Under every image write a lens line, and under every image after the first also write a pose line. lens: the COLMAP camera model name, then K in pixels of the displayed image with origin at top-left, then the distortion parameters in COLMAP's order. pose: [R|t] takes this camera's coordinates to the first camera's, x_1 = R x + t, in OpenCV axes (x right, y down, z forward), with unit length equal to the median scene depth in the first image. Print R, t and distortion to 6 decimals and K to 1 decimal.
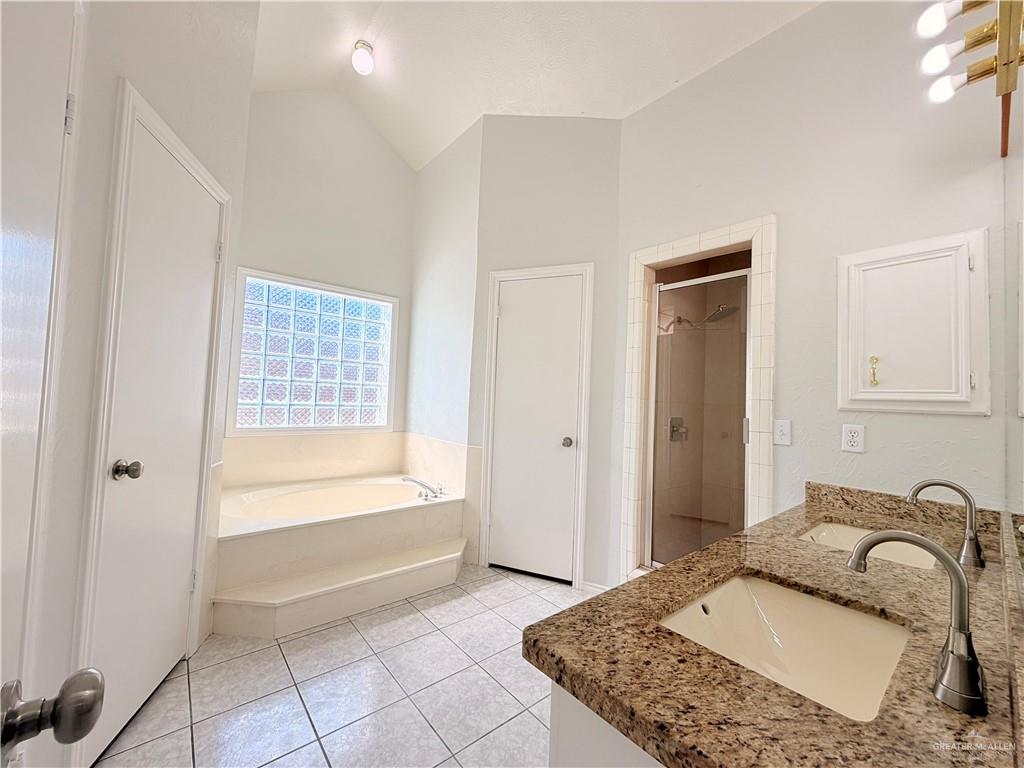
lens RADIAL K [[408.4, 0, 514.6], [0, 408.4, 379.7], [0, 0, 1]] dist [-0.004252, 0.002272]
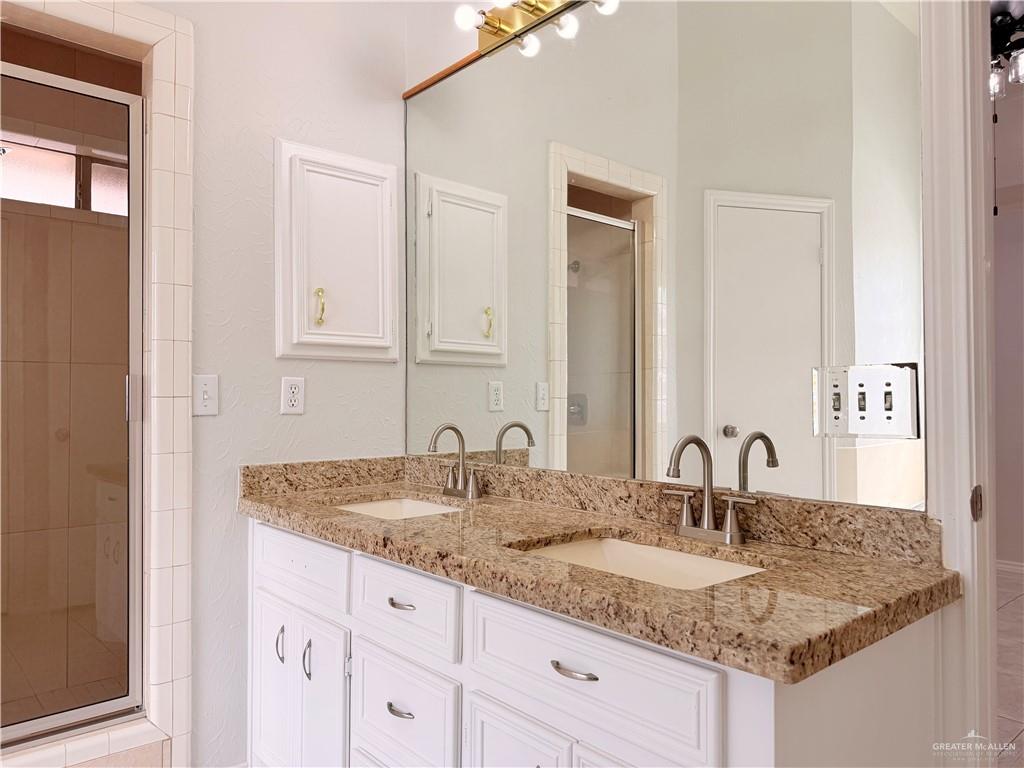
lens RADIAL K [[719.1, 0, 512.9], [0, 719.1, 389.8], [0, 0, 1]] dist [0.004035, -0.005868]
pose [[-0.014503, -0.031632, 0.999394, -0.481913], [-0.045450, 0.998487, 0.030943, 0.075189], [-0.998861, -0.044974, -0.015919, 0.631183]]
